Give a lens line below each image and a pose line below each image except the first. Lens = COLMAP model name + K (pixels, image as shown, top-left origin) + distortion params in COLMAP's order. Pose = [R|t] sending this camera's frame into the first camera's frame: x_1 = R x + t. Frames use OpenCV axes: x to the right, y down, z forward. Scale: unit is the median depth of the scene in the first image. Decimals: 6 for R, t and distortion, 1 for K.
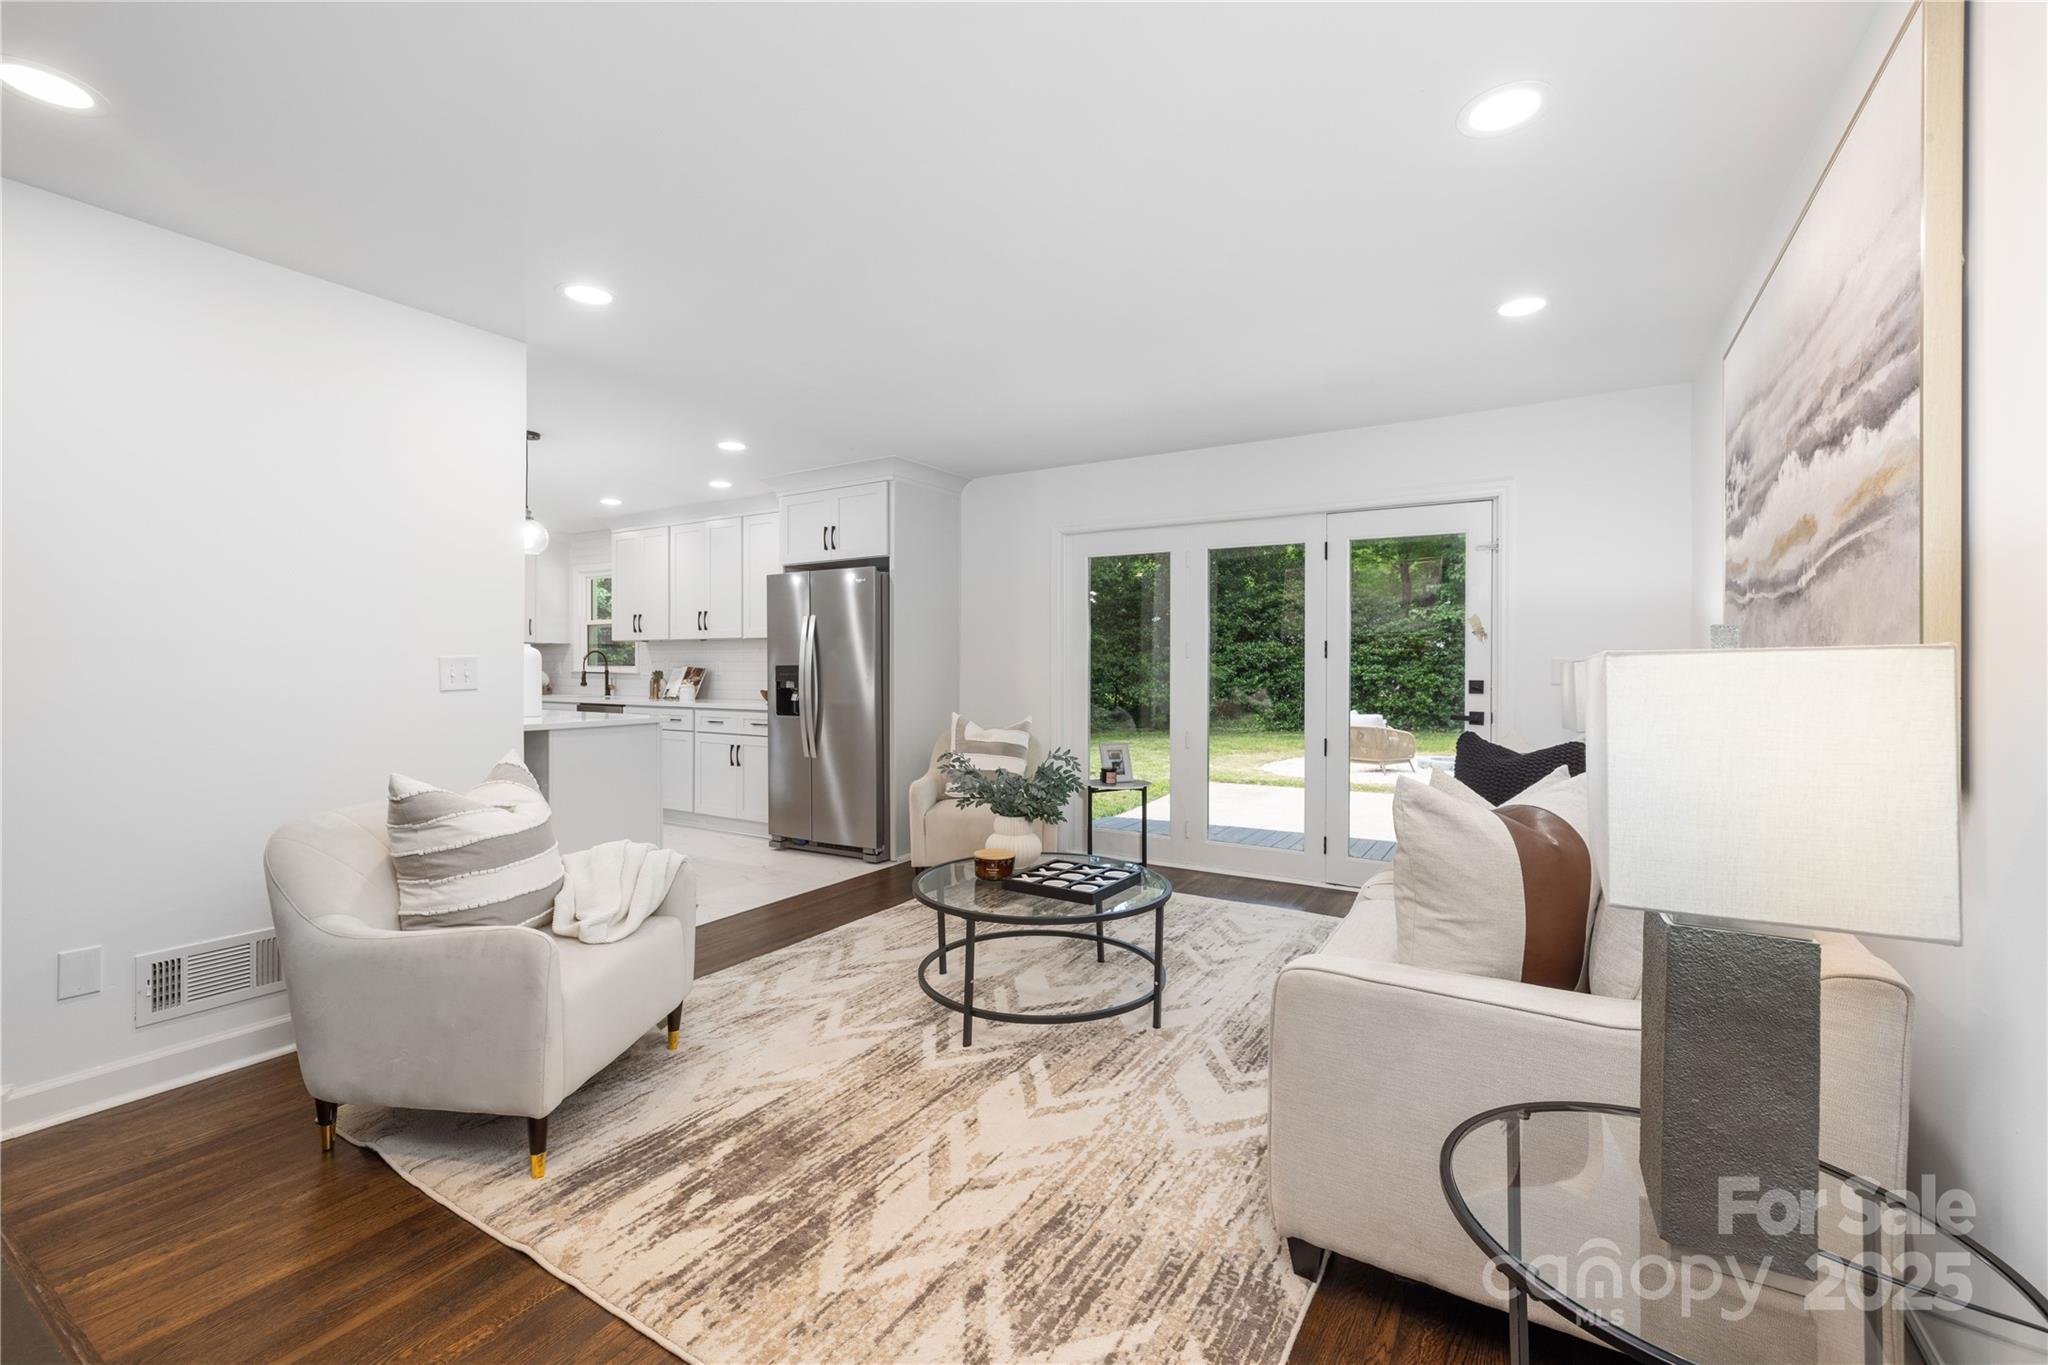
lens RADIAL K [[857.1, 0, 1018.7], [0, 857.1, 670.5], [0, 0, 1]] dist [0.002327, -0.000005]
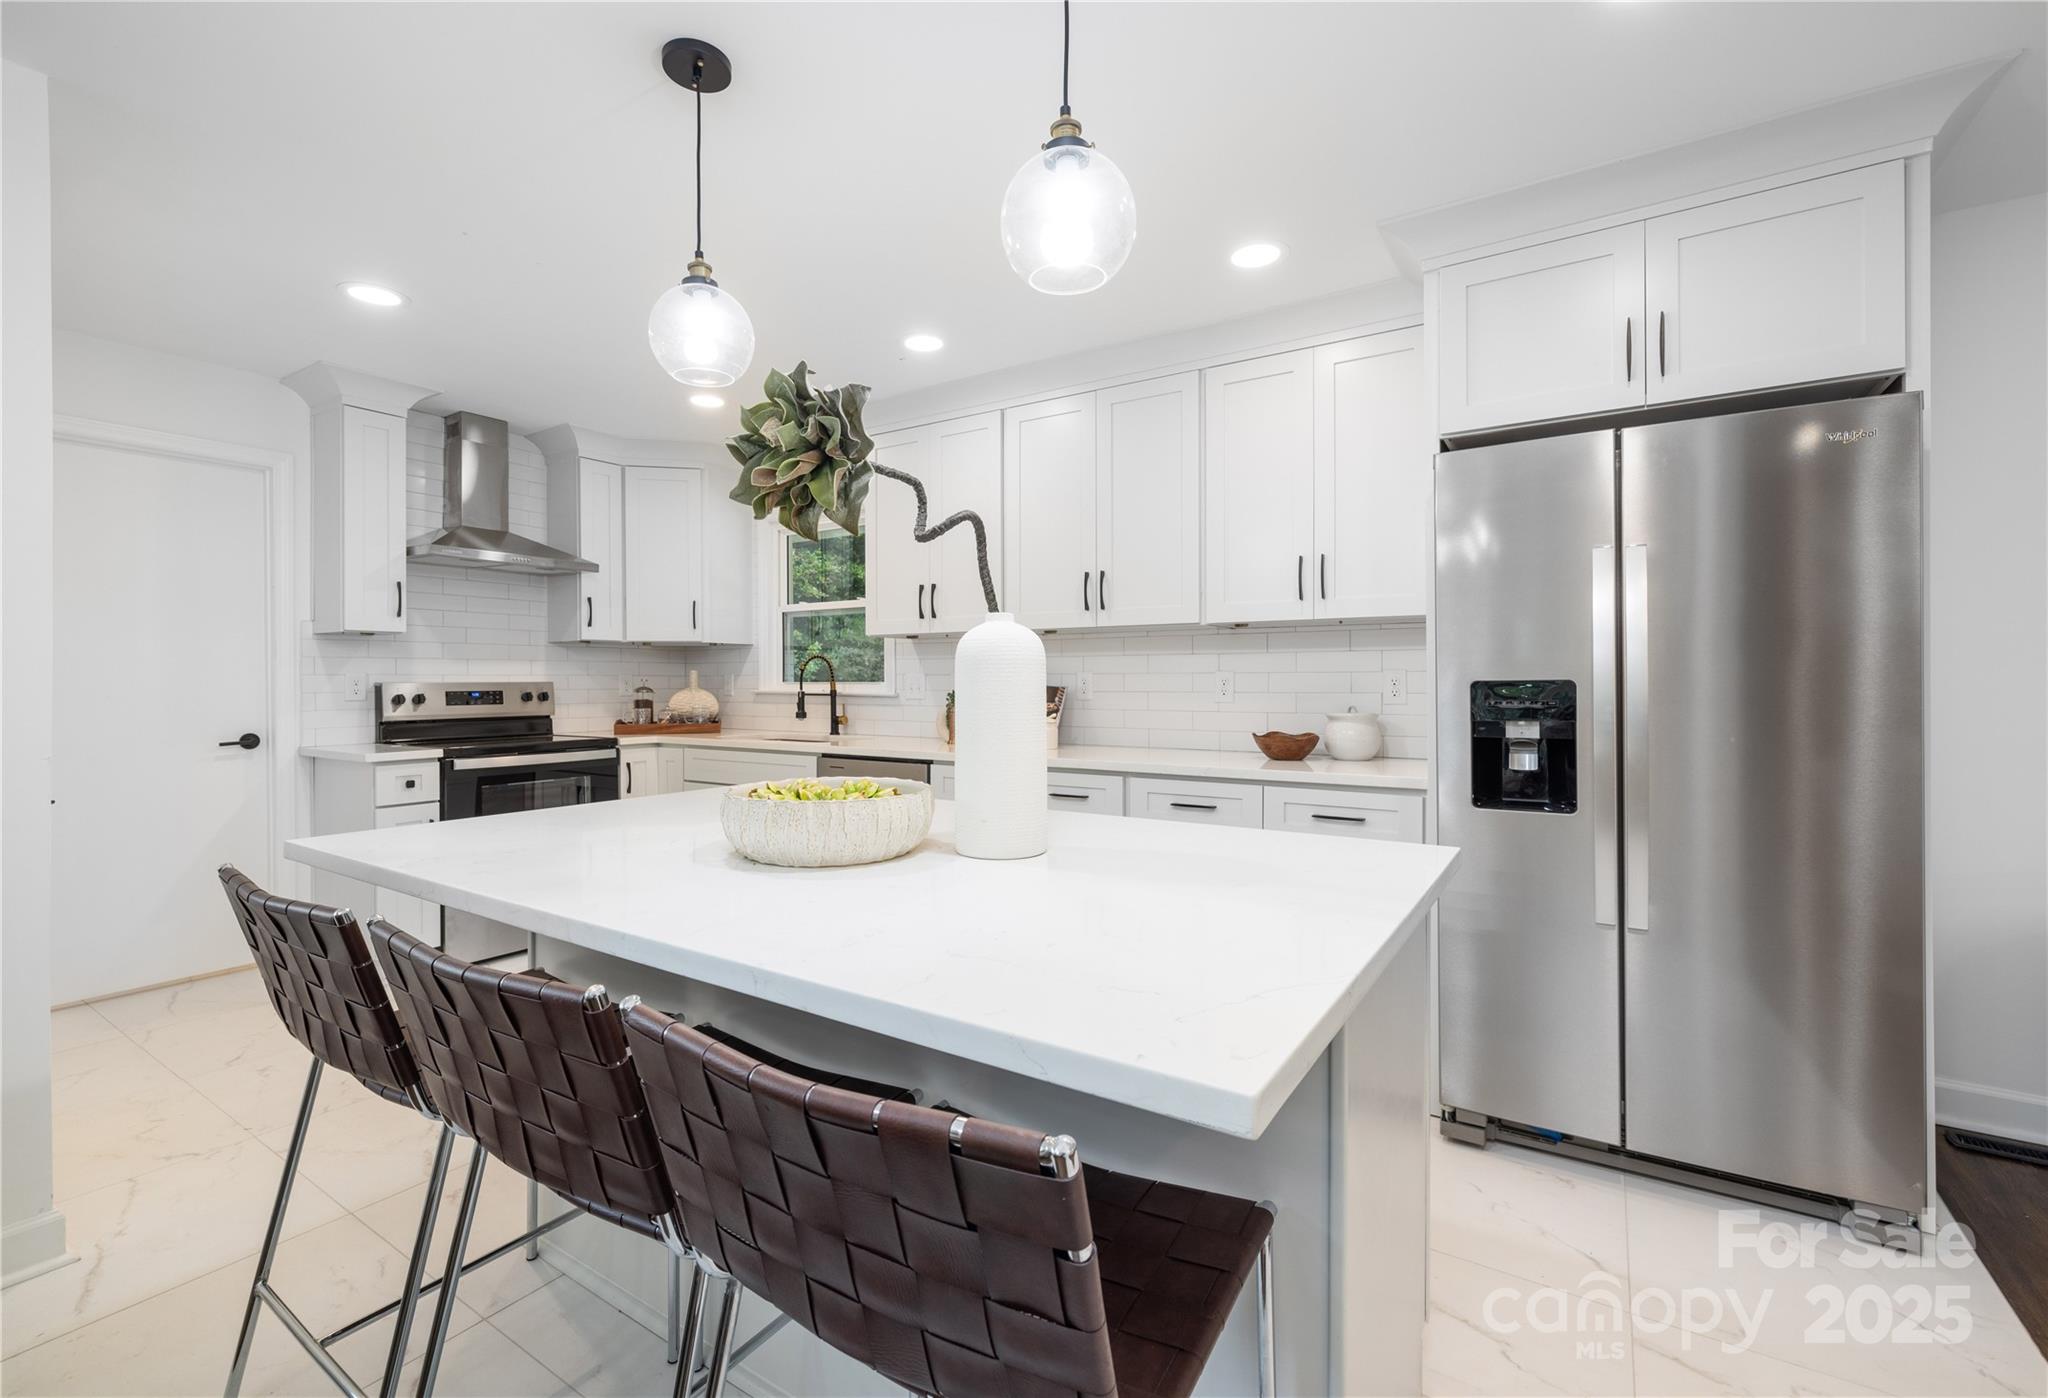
lens RADIAL K [[878.5, 0, 1016.6], [0, 878.5, 684.3], [0, 0, 1]] dist [-0.001334, -0.000161]
pose [[0.999608, -0.003897, -0.027722, -0.383426], [0.003935, 0.999991, 0.001321, -0.004884], [0.027717, -0.001429, 0.999615, 0.473110]]
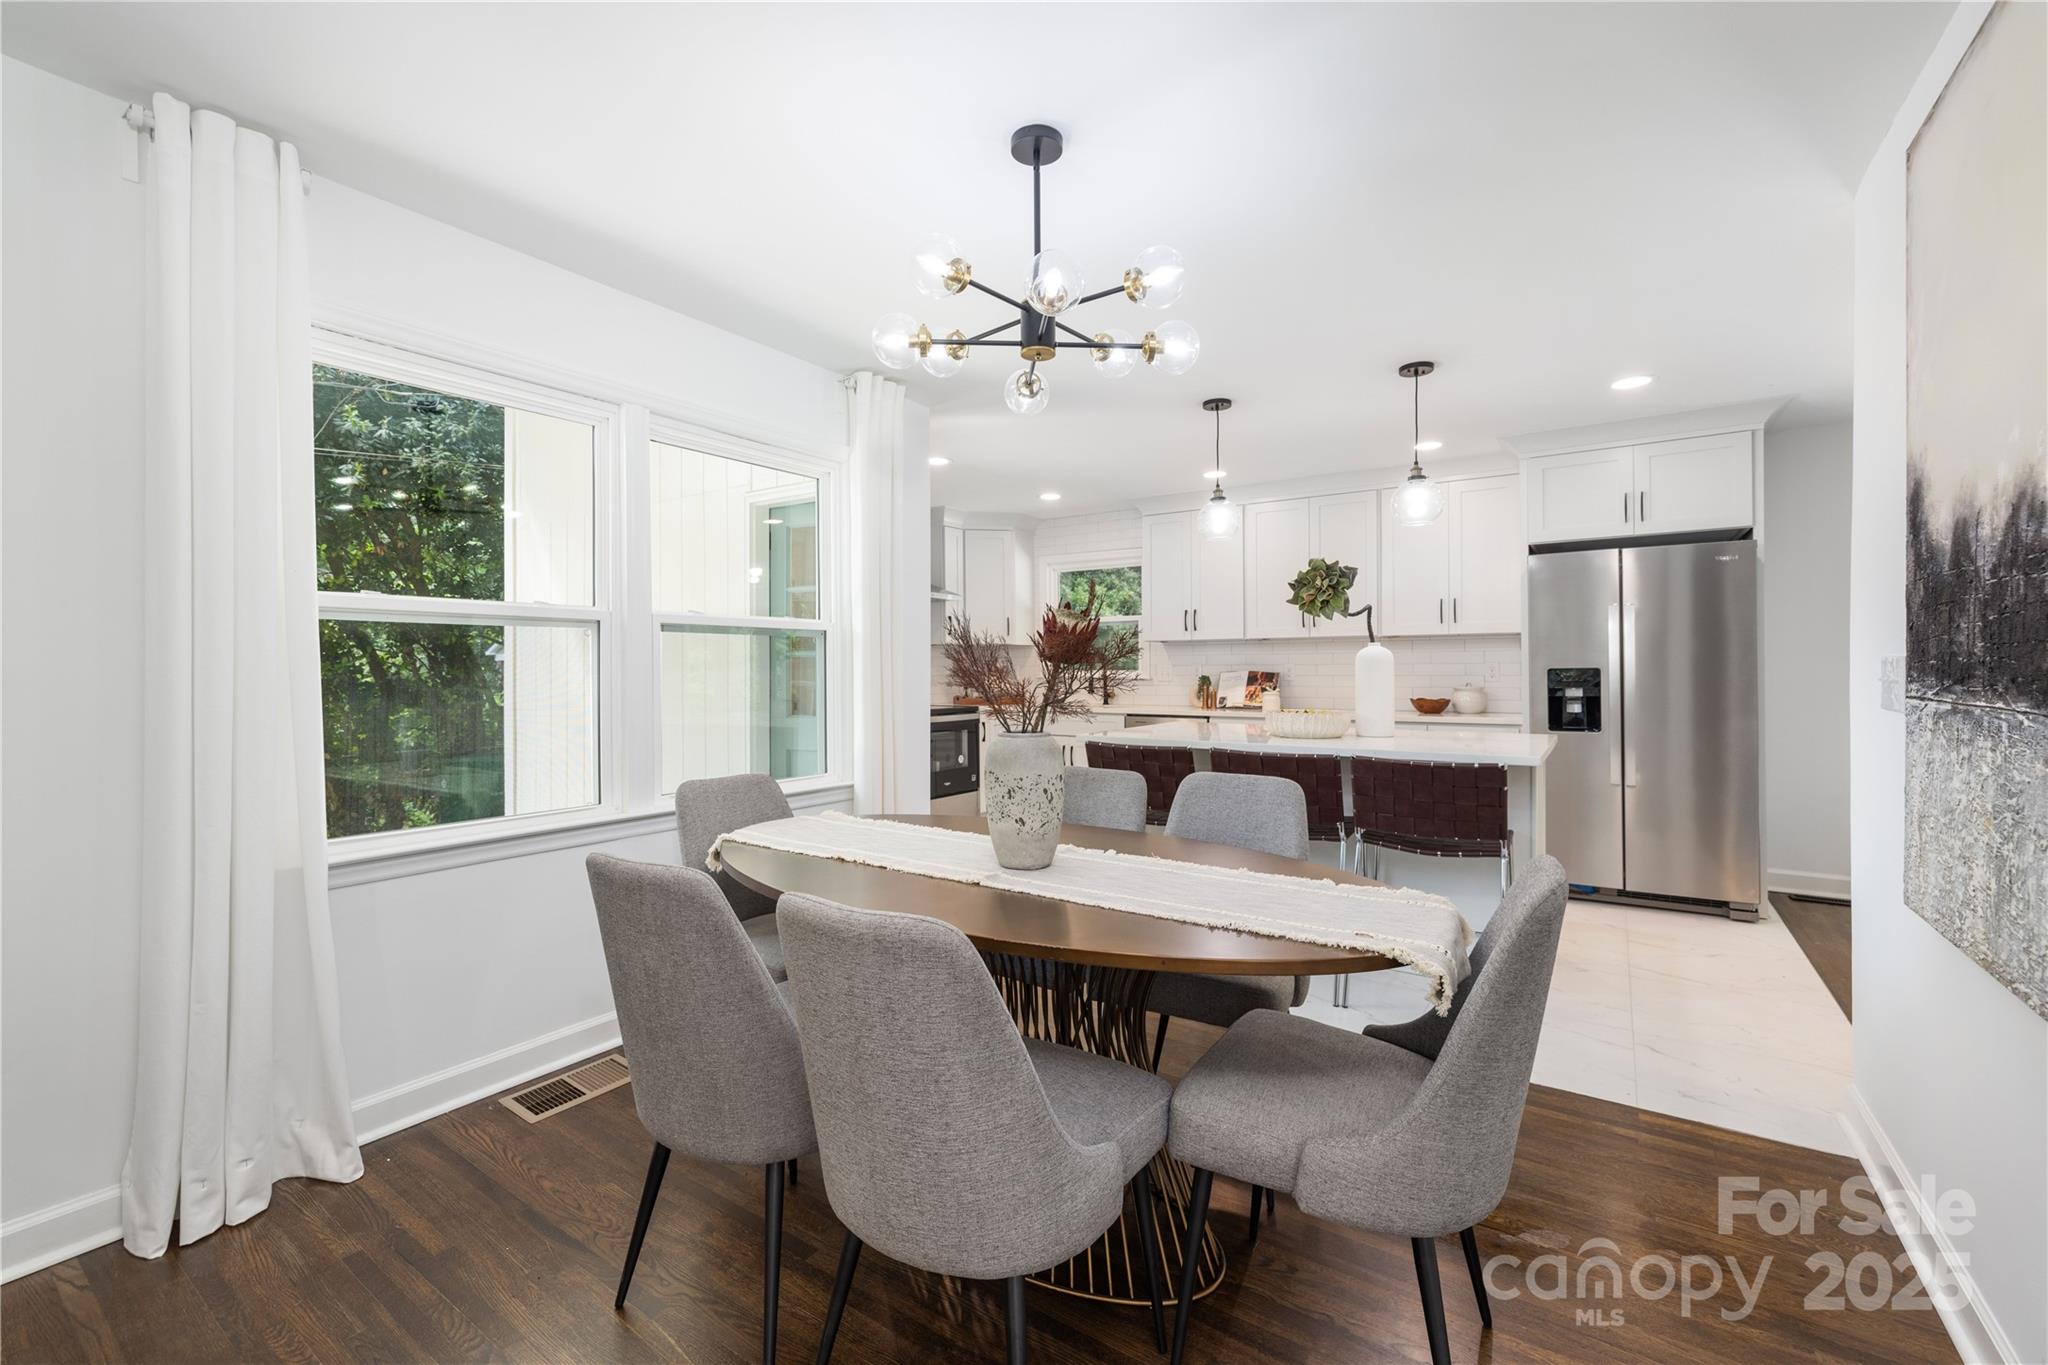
lens RADIAL K [[857.1, 0, 1018.7], [0, 857.1, 670.5], [0, 0, 1]] dist [0.002327, -0.000005]
pose [[0.998832, -0.007172, -0.047776, -0.588229], [0.007116, 0.999974, -0.001340, -0.005426], [0.047784, 0.000999, 0.998857, 0.143632]]
